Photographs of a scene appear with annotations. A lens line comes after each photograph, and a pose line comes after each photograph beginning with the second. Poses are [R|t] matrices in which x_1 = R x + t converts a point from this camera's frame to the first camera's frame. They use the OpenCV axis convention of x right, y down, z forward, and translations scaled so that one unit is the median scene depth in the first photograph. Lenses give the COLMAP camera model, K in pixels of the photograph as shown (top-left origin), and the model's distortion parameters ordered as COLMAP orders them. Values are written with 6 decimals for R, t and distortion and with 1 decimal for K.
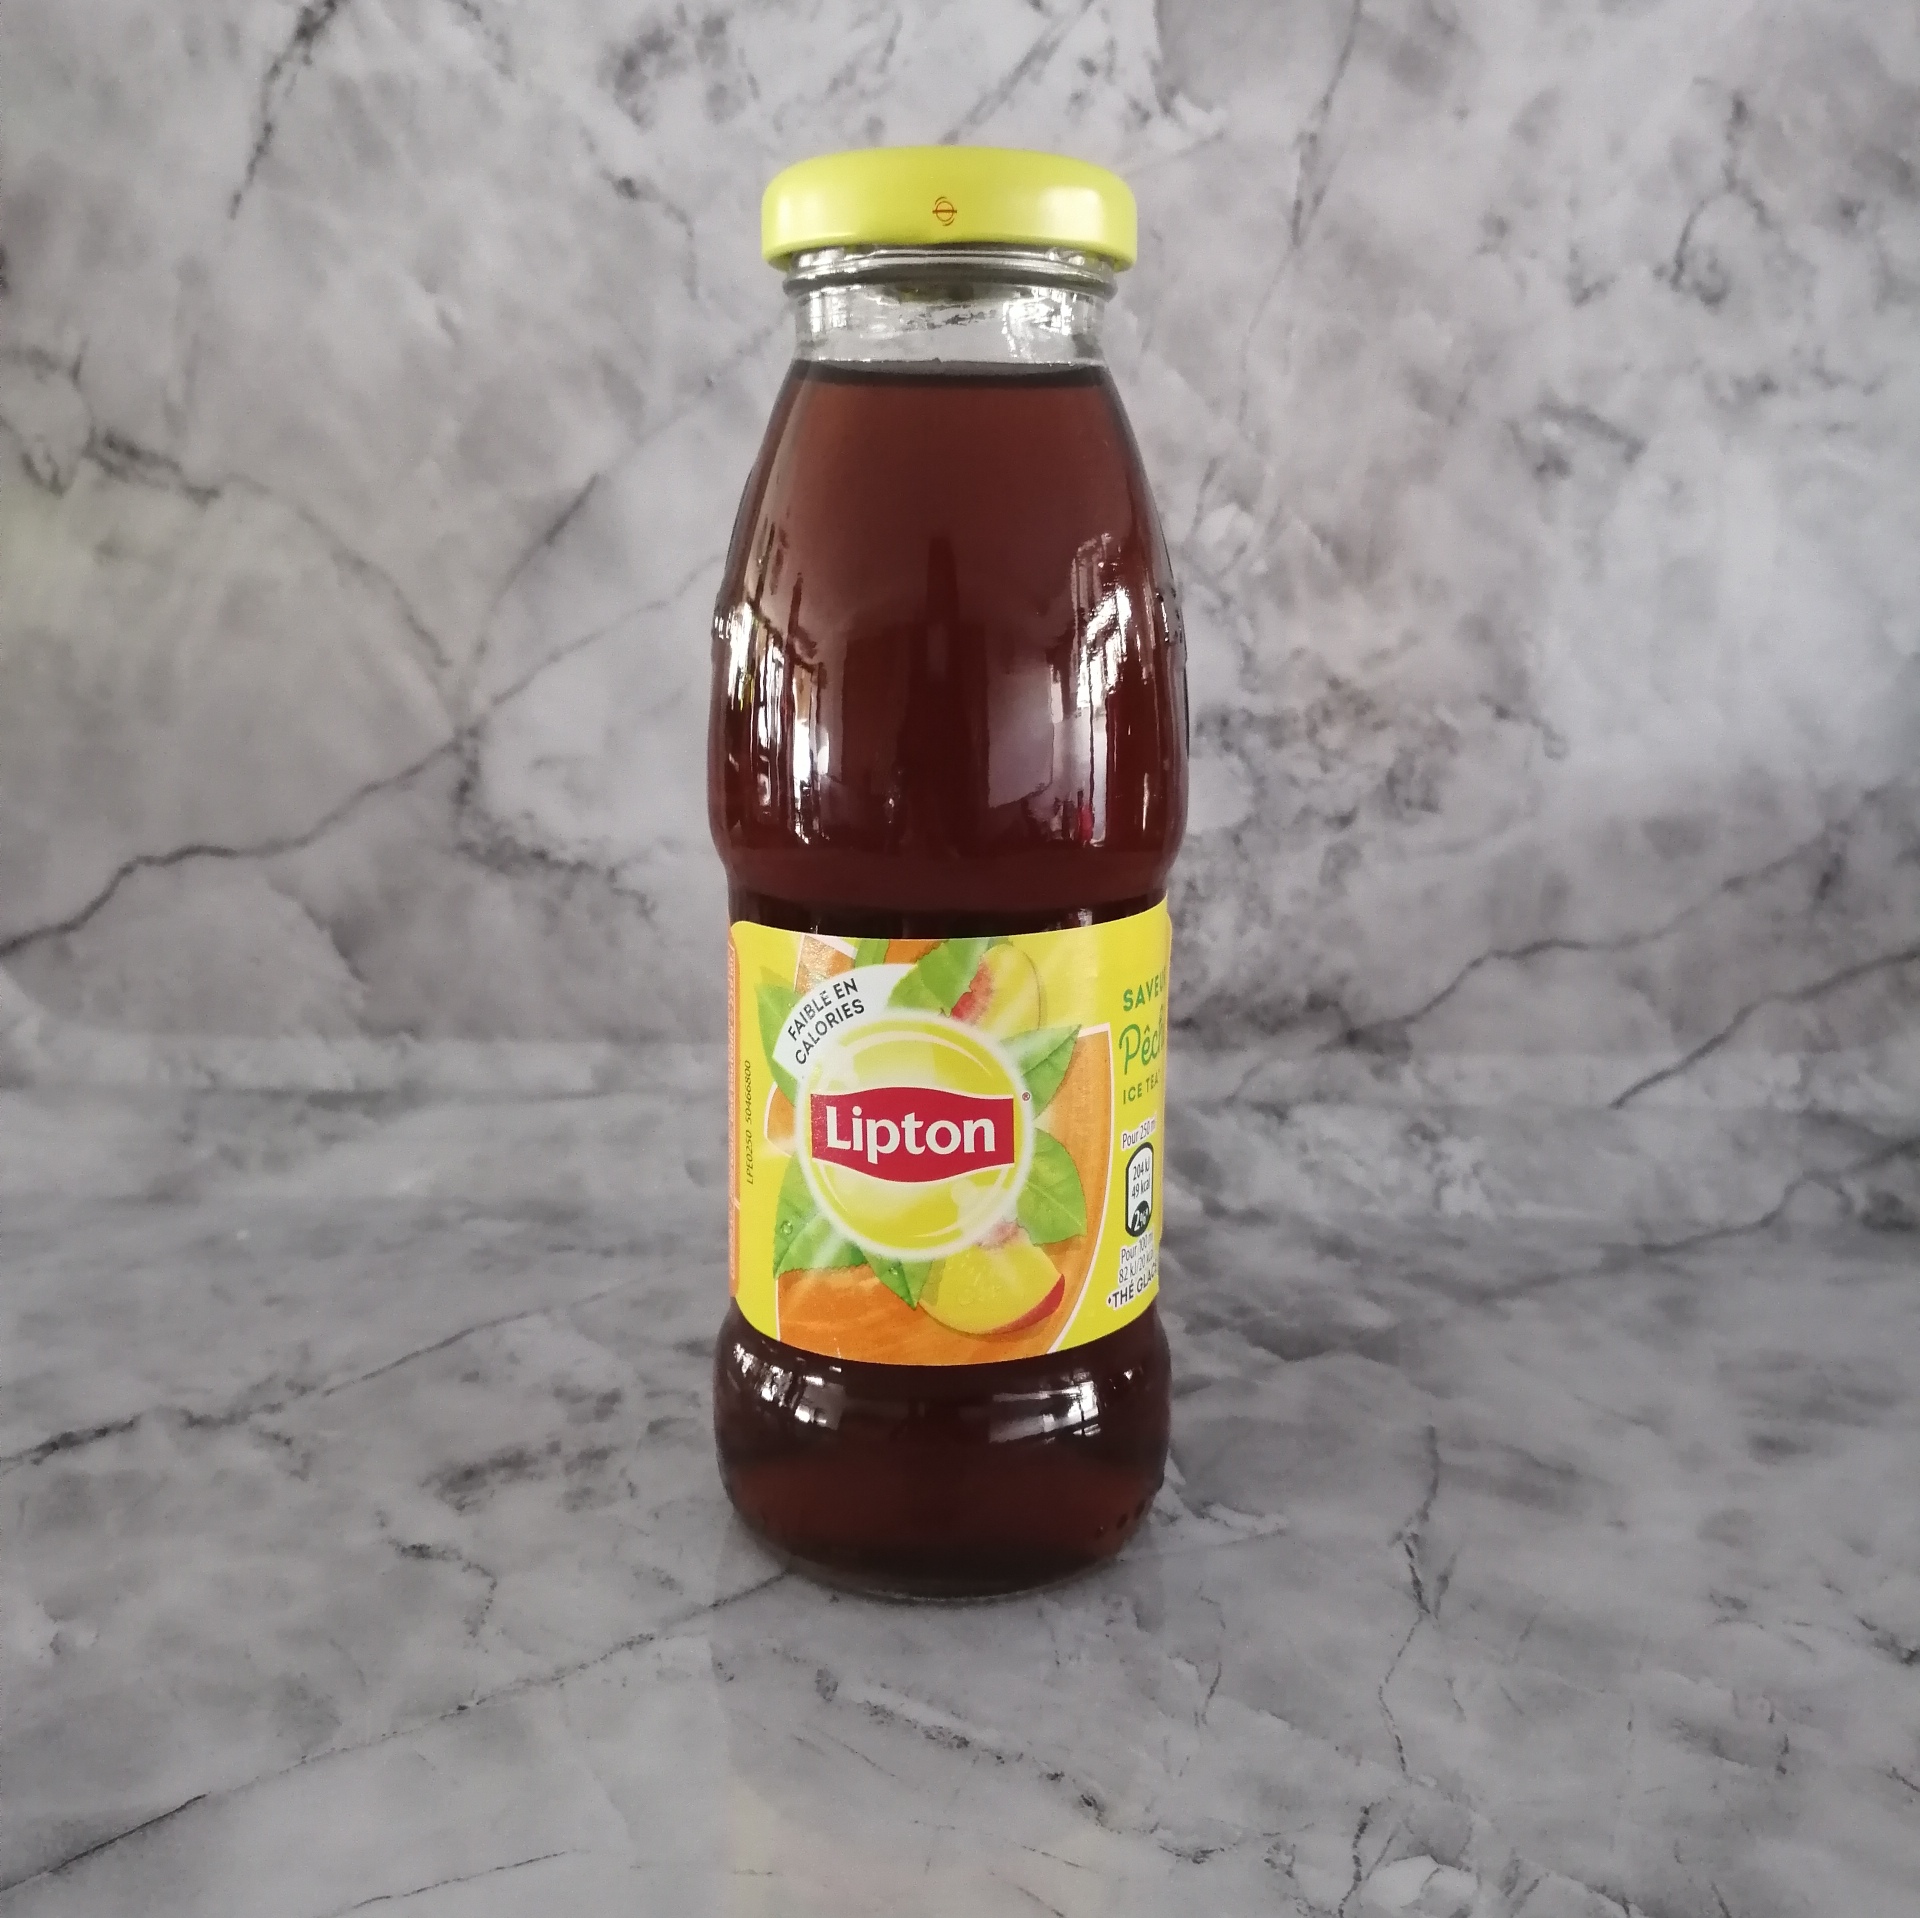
lens RADIAL K [[1943.5, 0, 967.4], [0, 1943.5, 926.1], [0, 0, 1]] dist [0.124955, -0.270324]
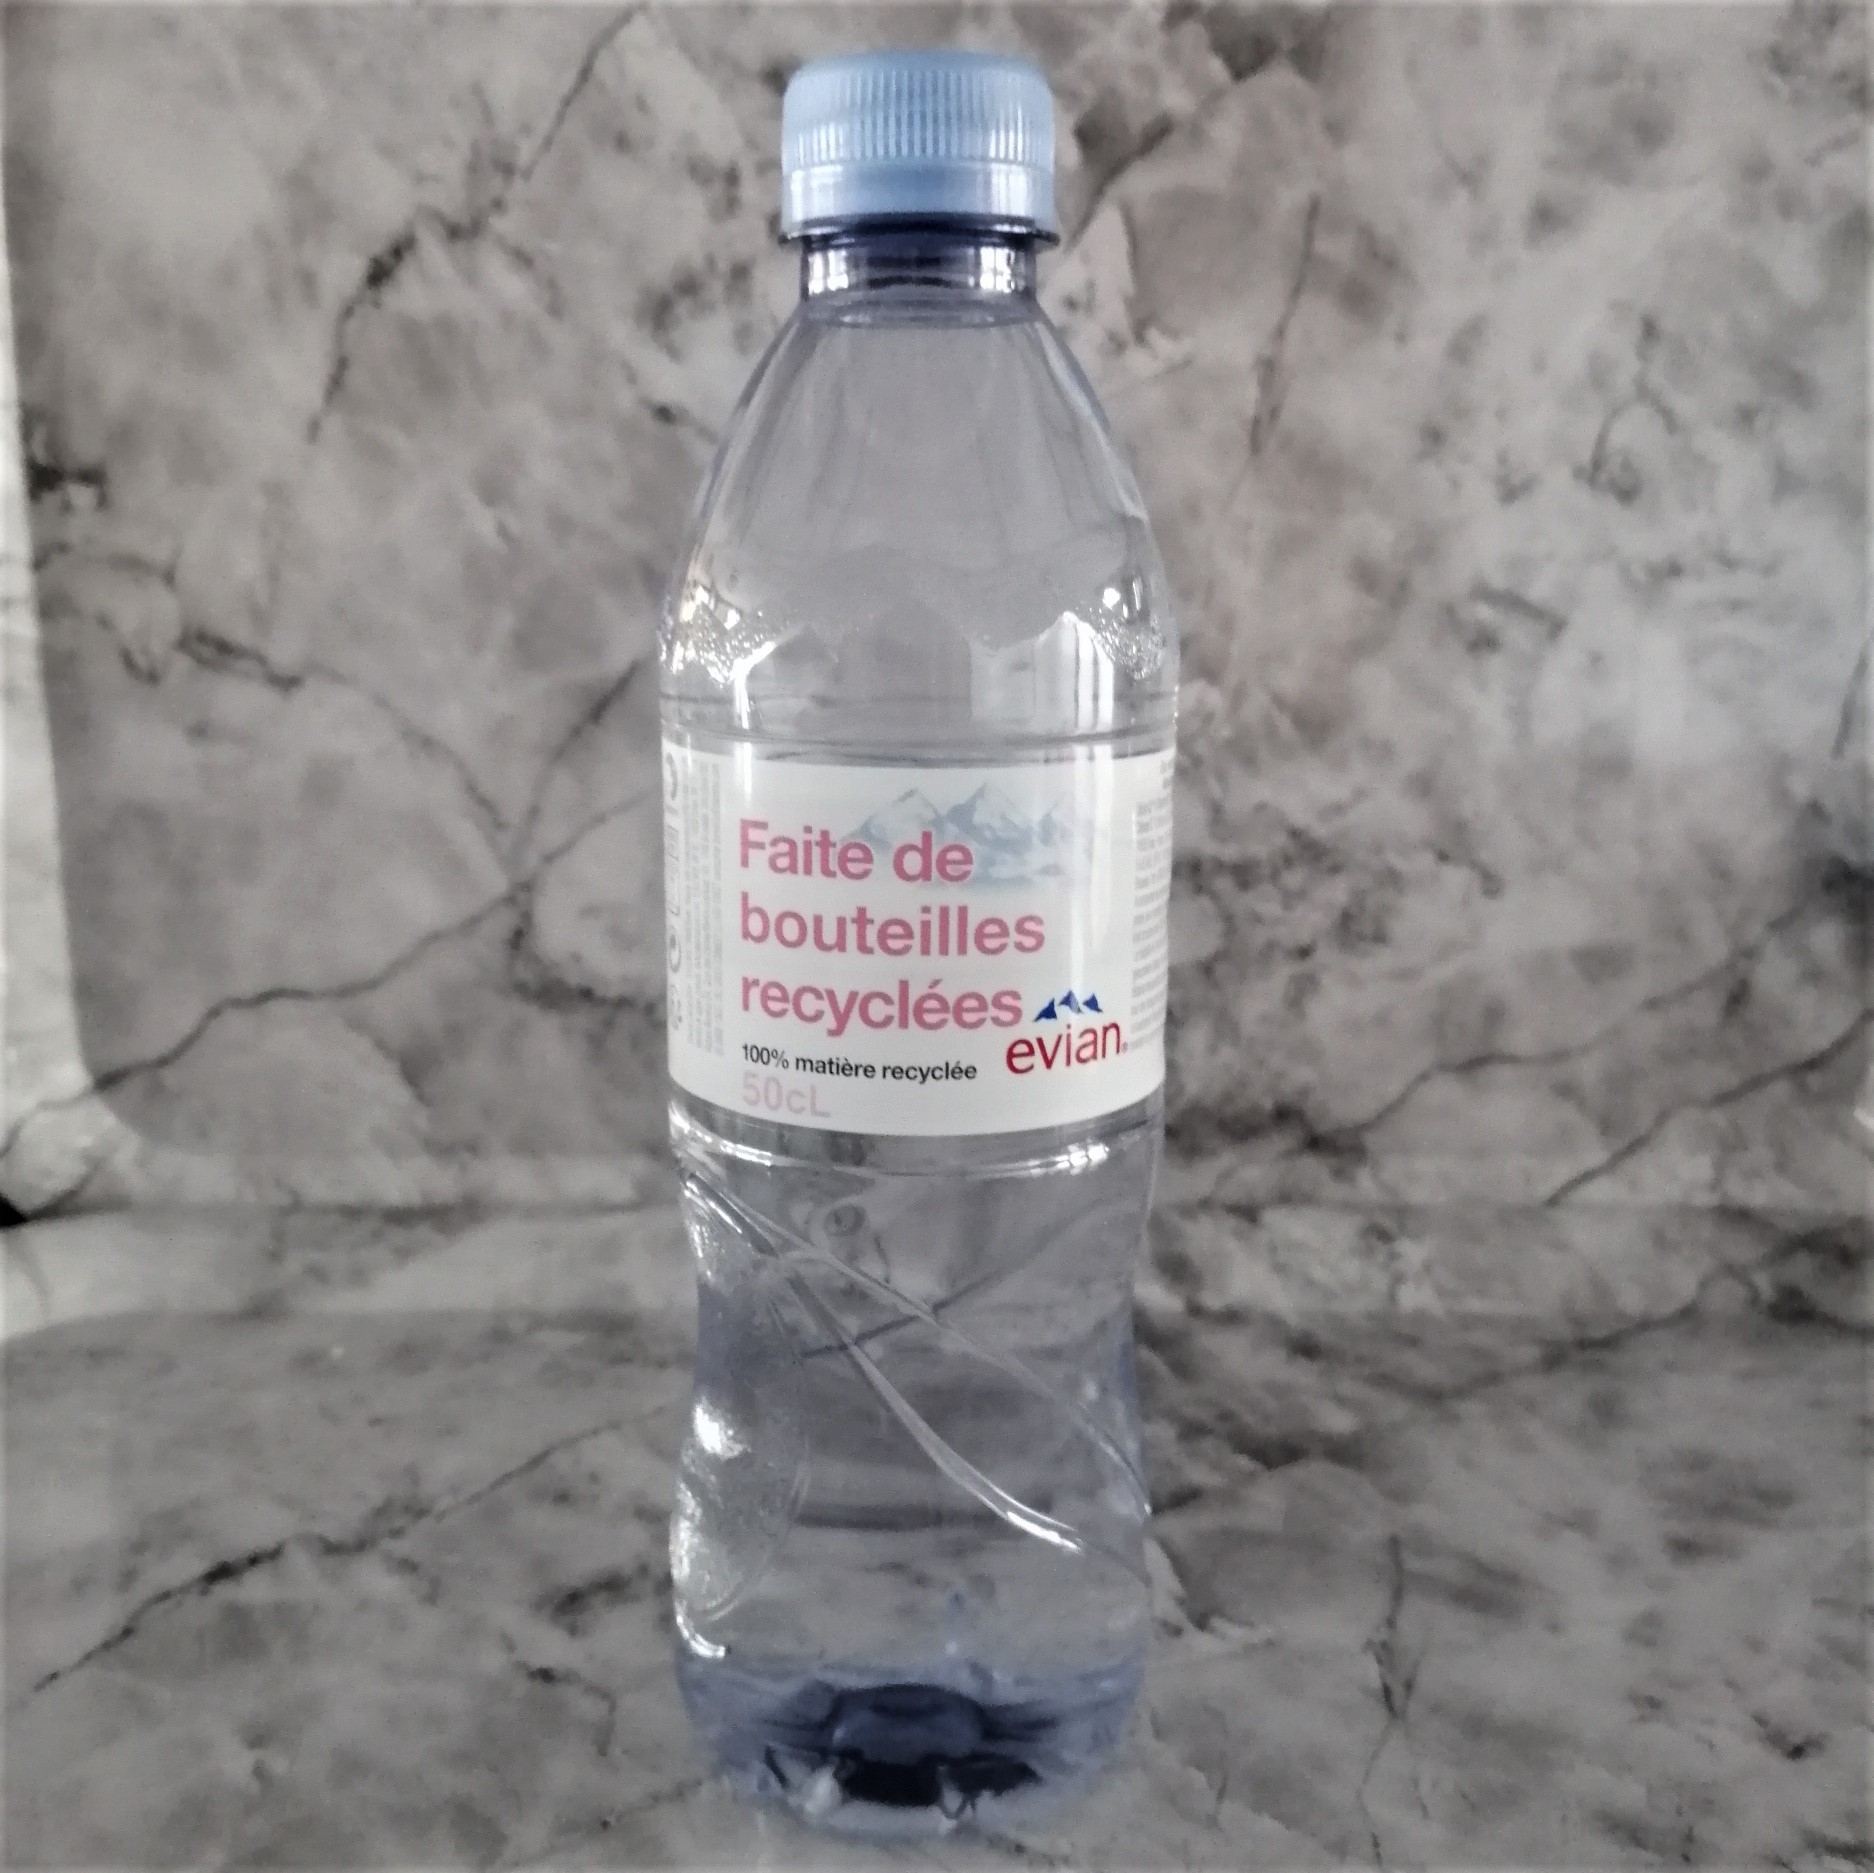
lens RADIAL K [[1910.0, 0, 932.2], [0, 1910.0, 903.0], [0, 0, 1]] dist [0.129184, -0.271735]
pose [[0.999879, -0.013428, 0.007851, -0.030664], [0.013425, 0.999910, 0.000436, -0.091074], [-0.007856, -0.000331, 0.999969, -0.105897]]
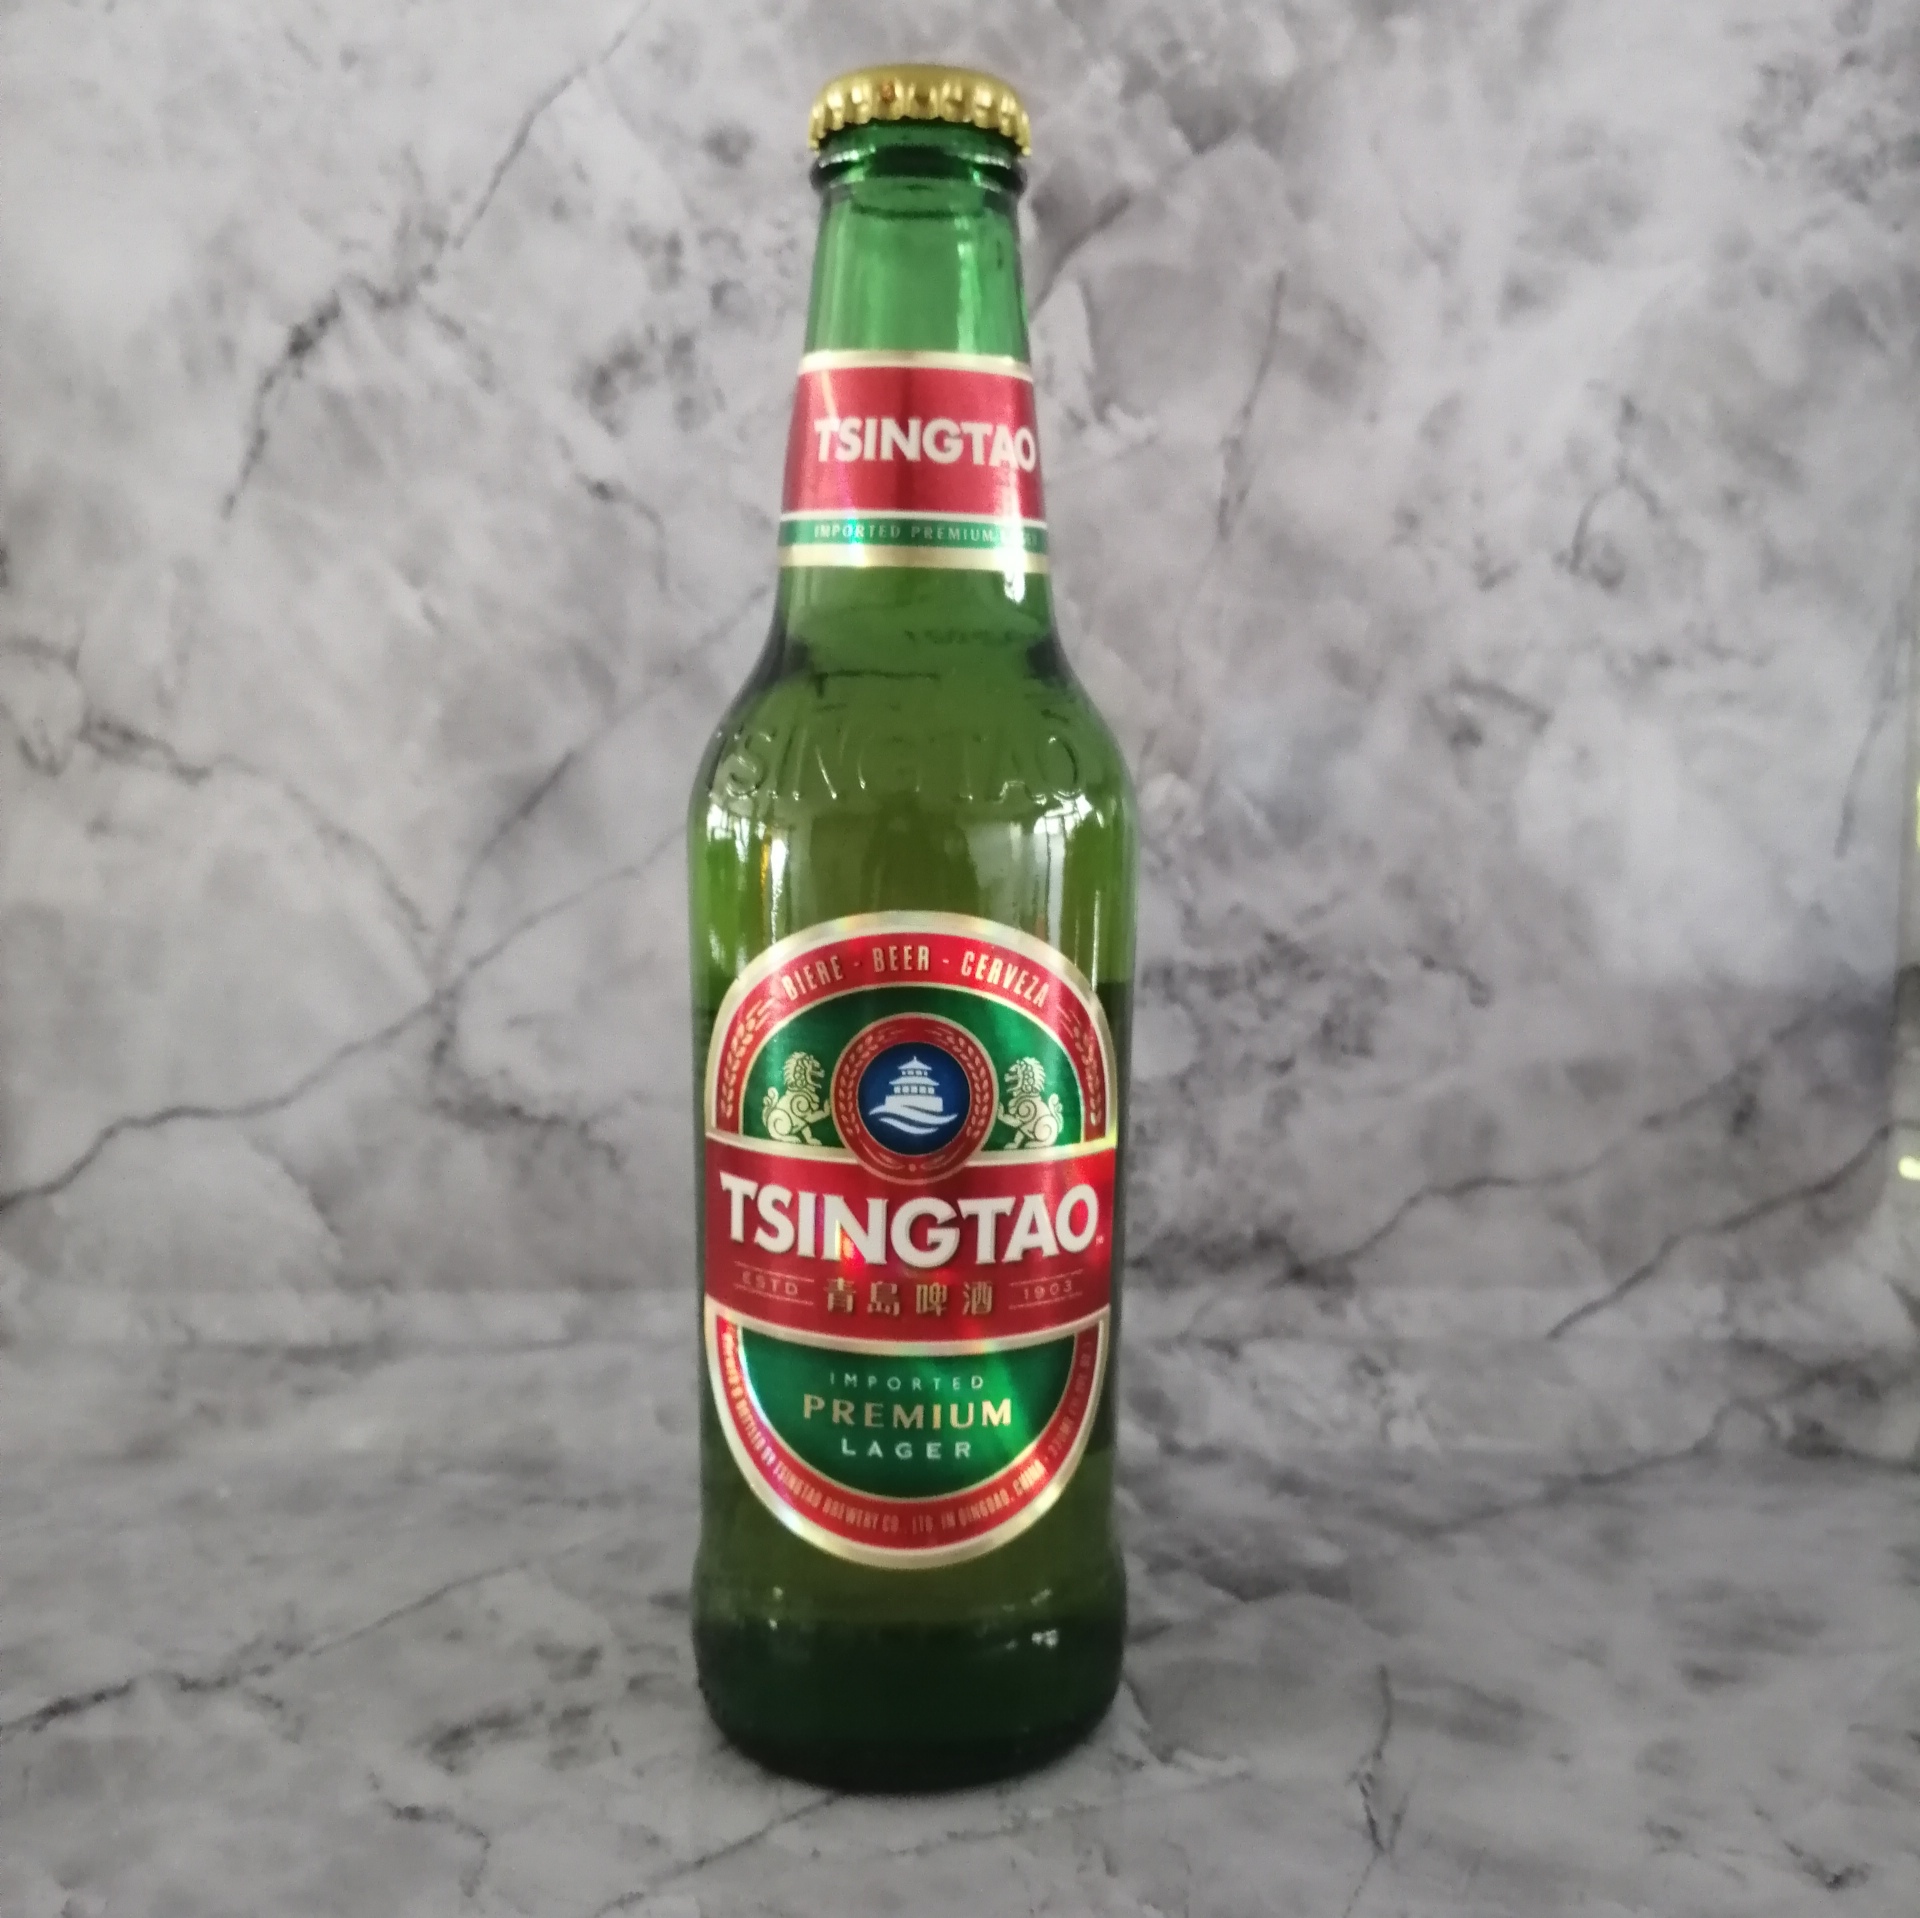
lens RADIAL K [[1935.6, 0, 964.2], [0, 1935.6, 981.1], [0, 0, 1]] dist [0.117363, -0.250820]
pose [[0.999576, -0.013153, 0.025960, -0.006071], [0.015181, 0.996715, -0.079555, -0.020301], [-0.024828, 0.079915, 0.996492, -0.043780]]
